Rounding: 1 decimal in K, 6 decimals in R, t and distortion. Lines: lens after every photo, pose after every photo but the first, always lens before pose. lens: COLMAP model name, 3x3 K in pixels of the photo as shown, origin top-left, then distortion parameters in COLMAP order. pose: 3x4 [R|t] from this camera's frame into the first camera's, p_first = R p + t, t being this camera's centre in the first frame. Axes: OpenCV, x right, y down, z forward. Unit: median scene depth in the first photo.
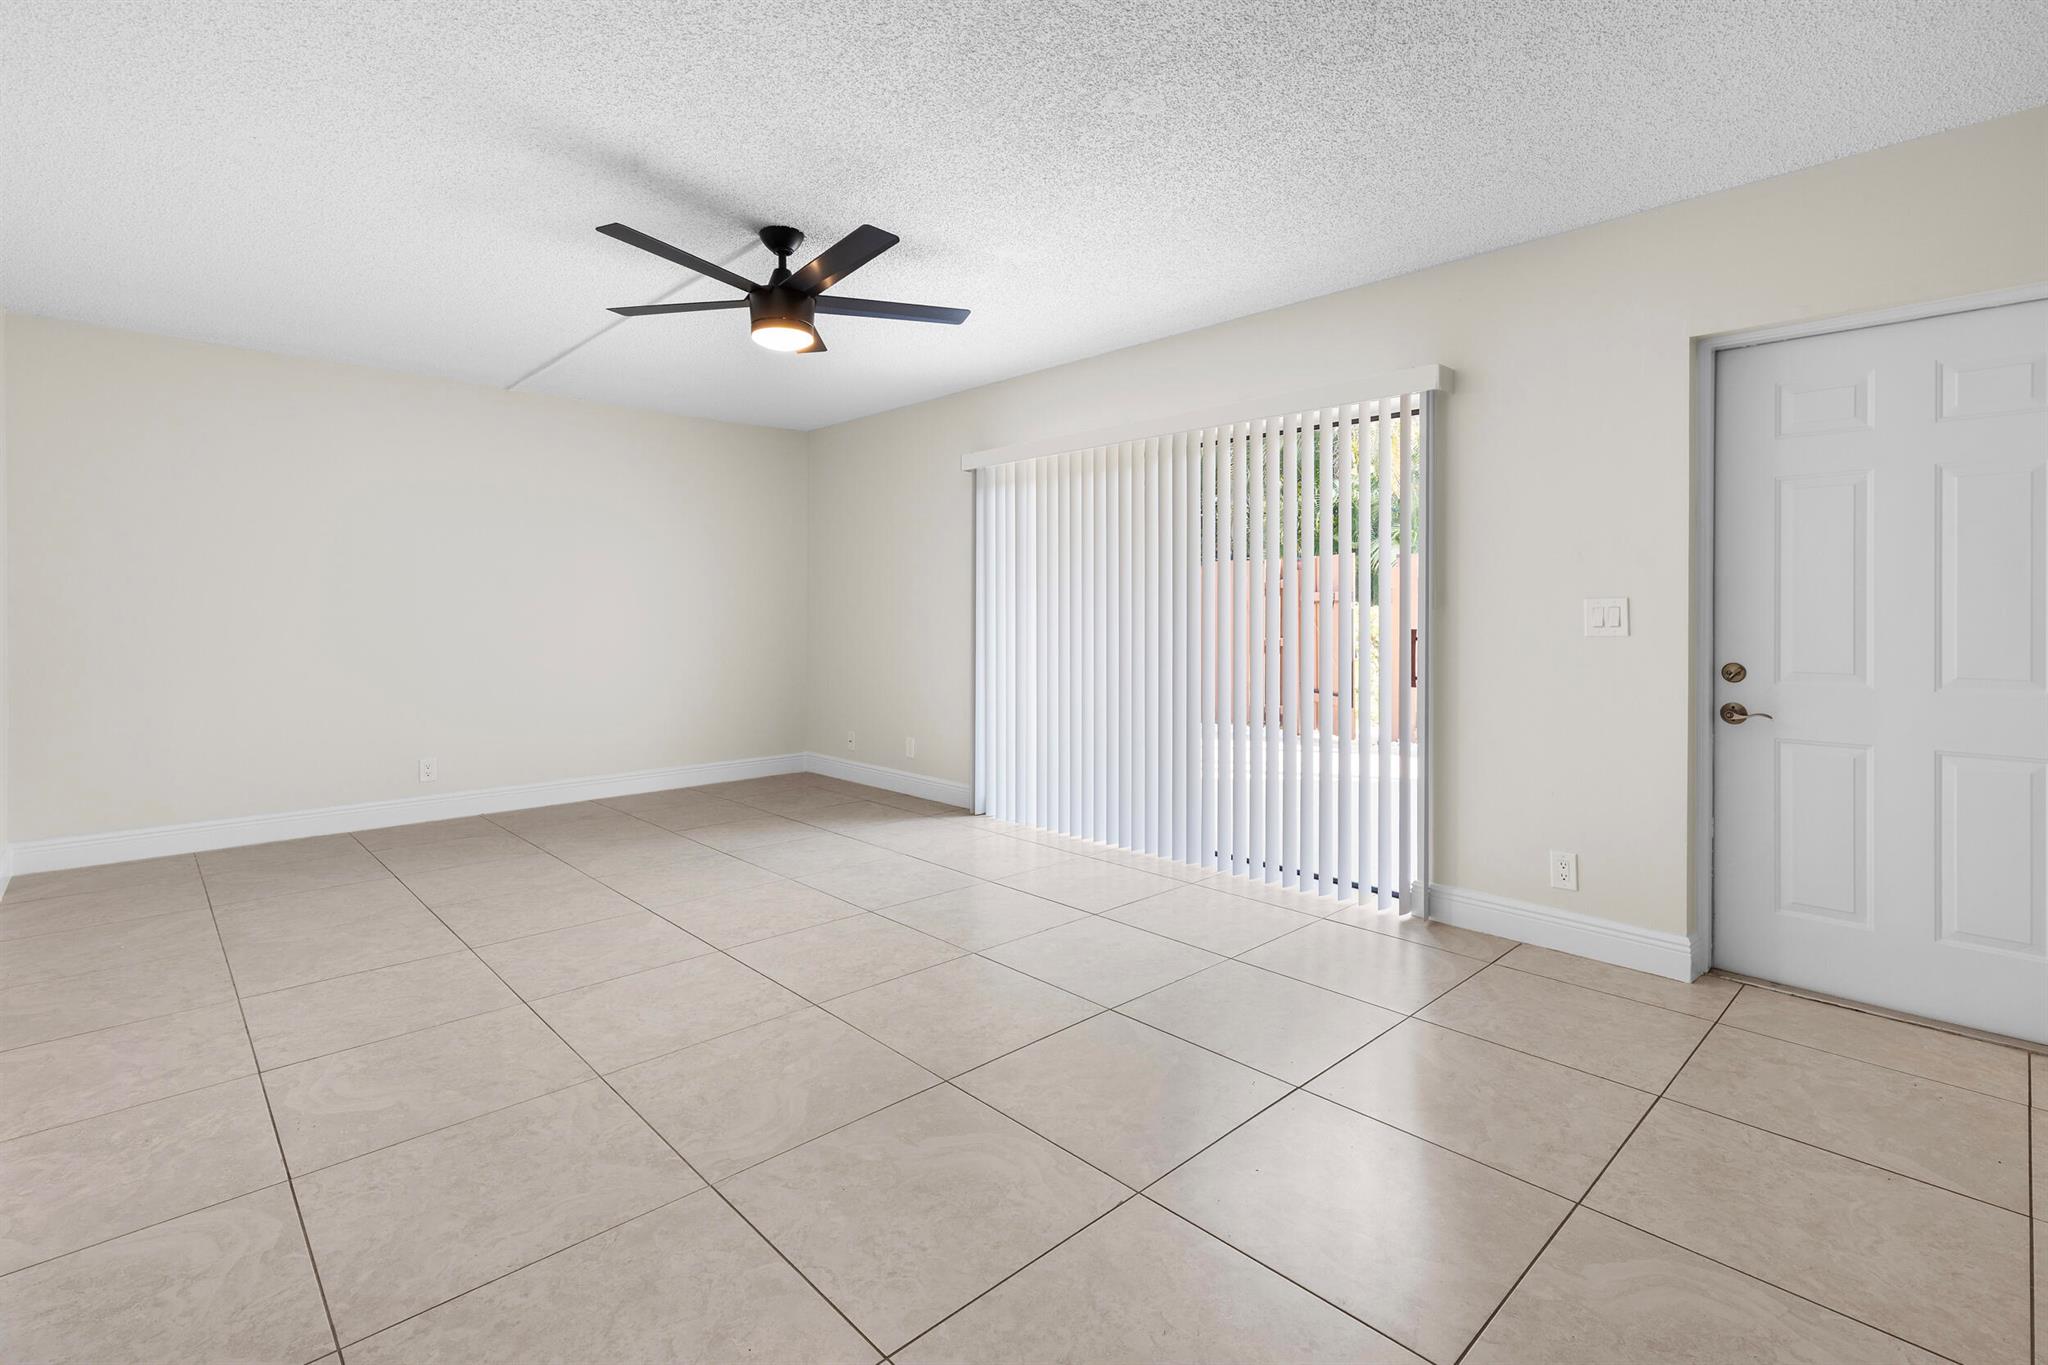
lens RADIAL K [[944.7, 0, 1023.2], [0, 944.7, 599.9], [0, 0, 1]] dist [0.009328, -0.000230]
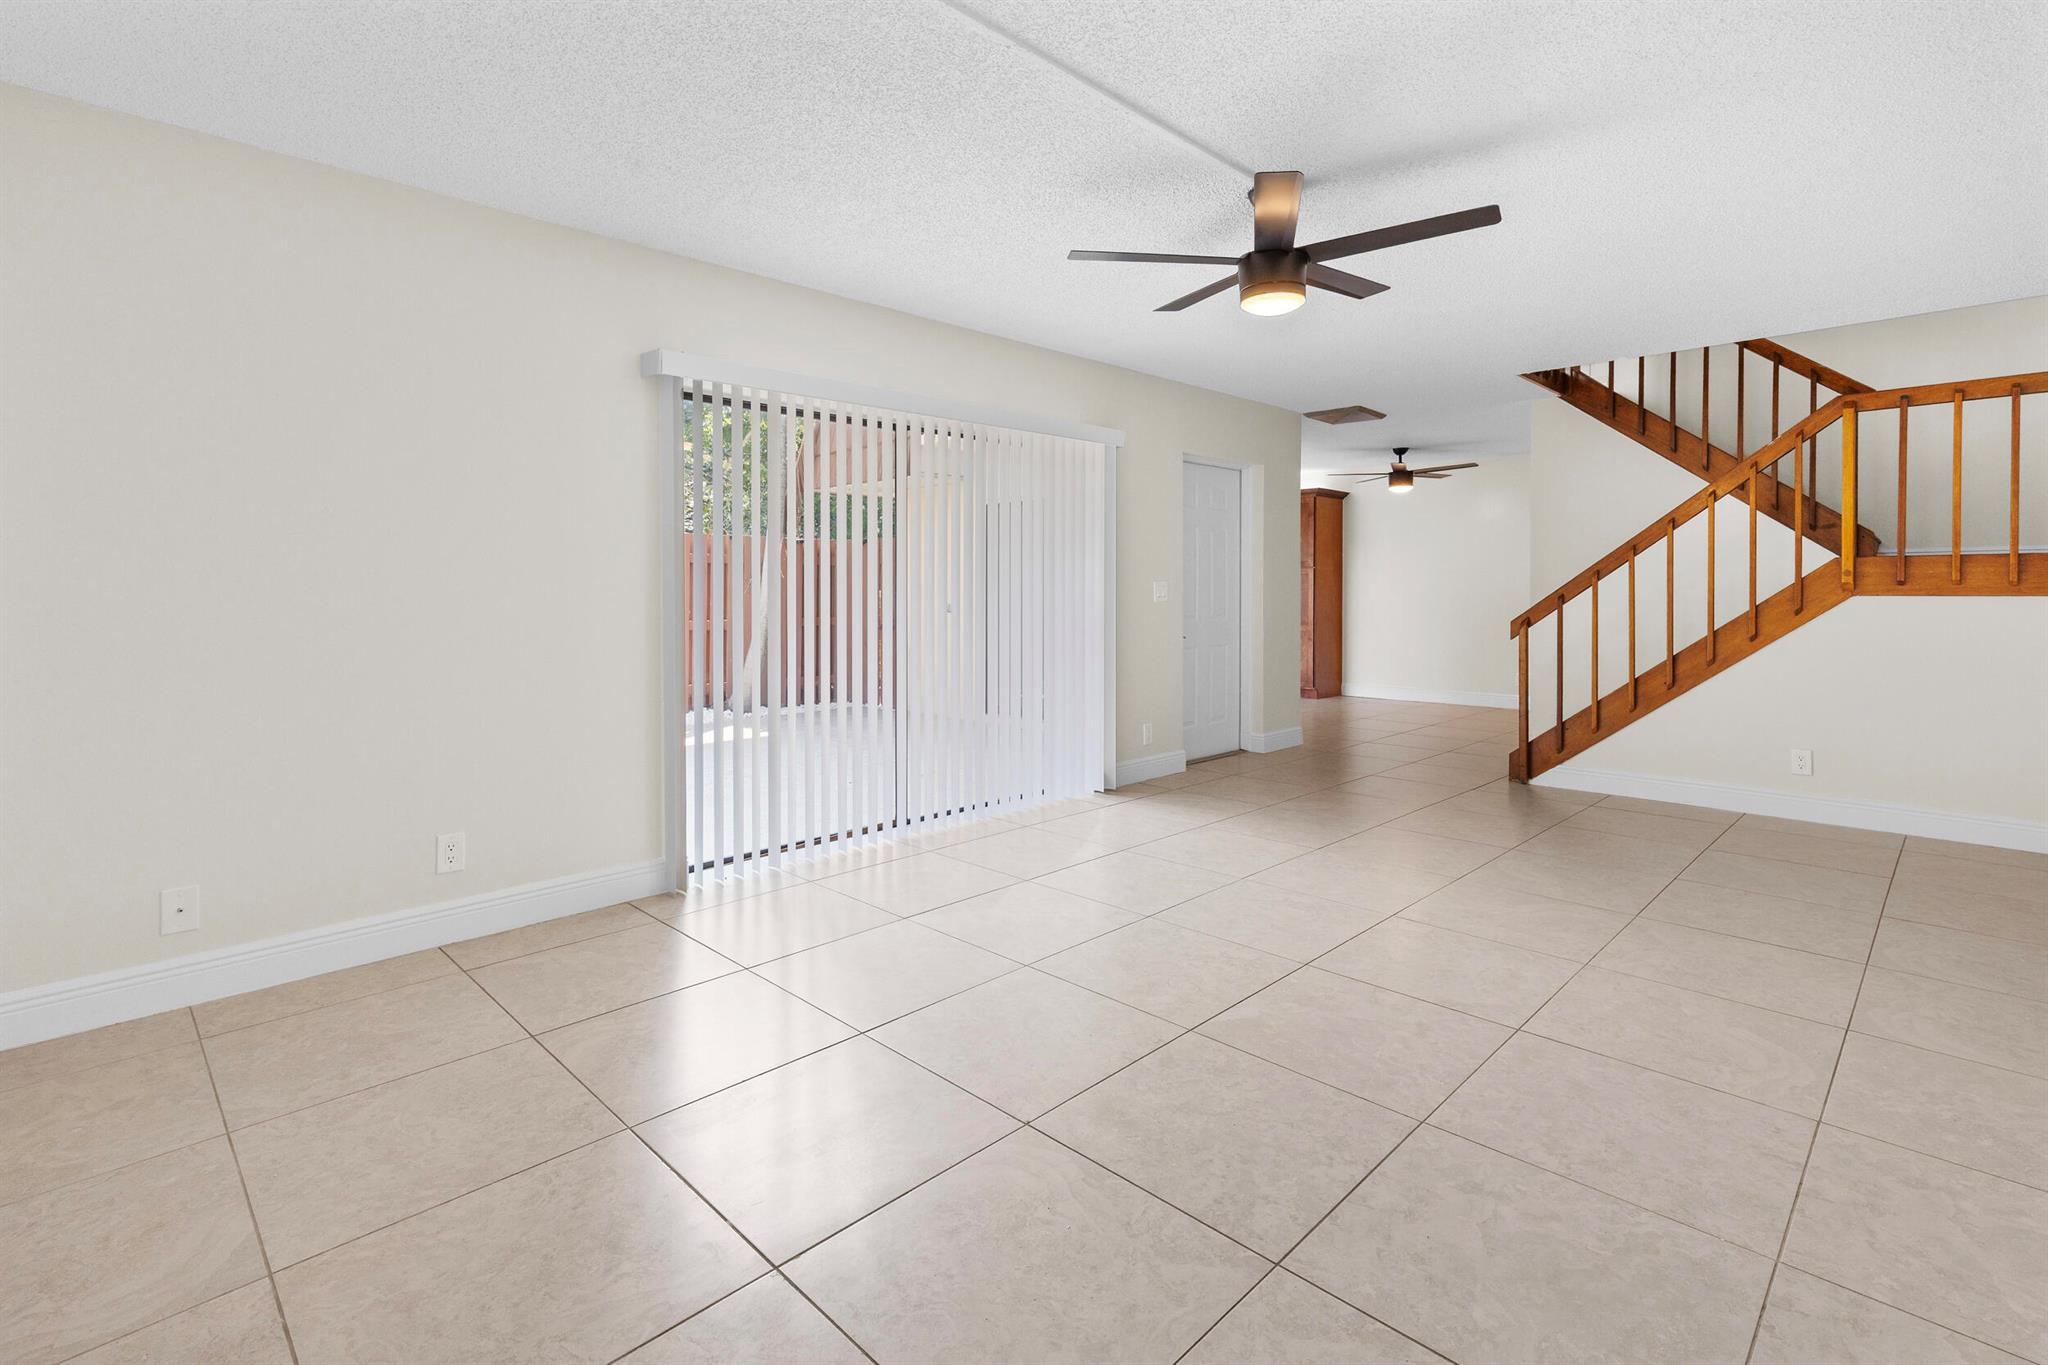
lens RADIAL K [[955.8, 0, 1029.4], [0, 955.8, 582.5], [0, 0, 1]] dist [0.002260, 0.000951]
pose [[-0.030108, 0.005731, 0.999530, -1.222972], [-0.006924, 0.999958, -0.005942, 0.013350], [-0.999523, -0.007100, -0.030067, 1.291829]]
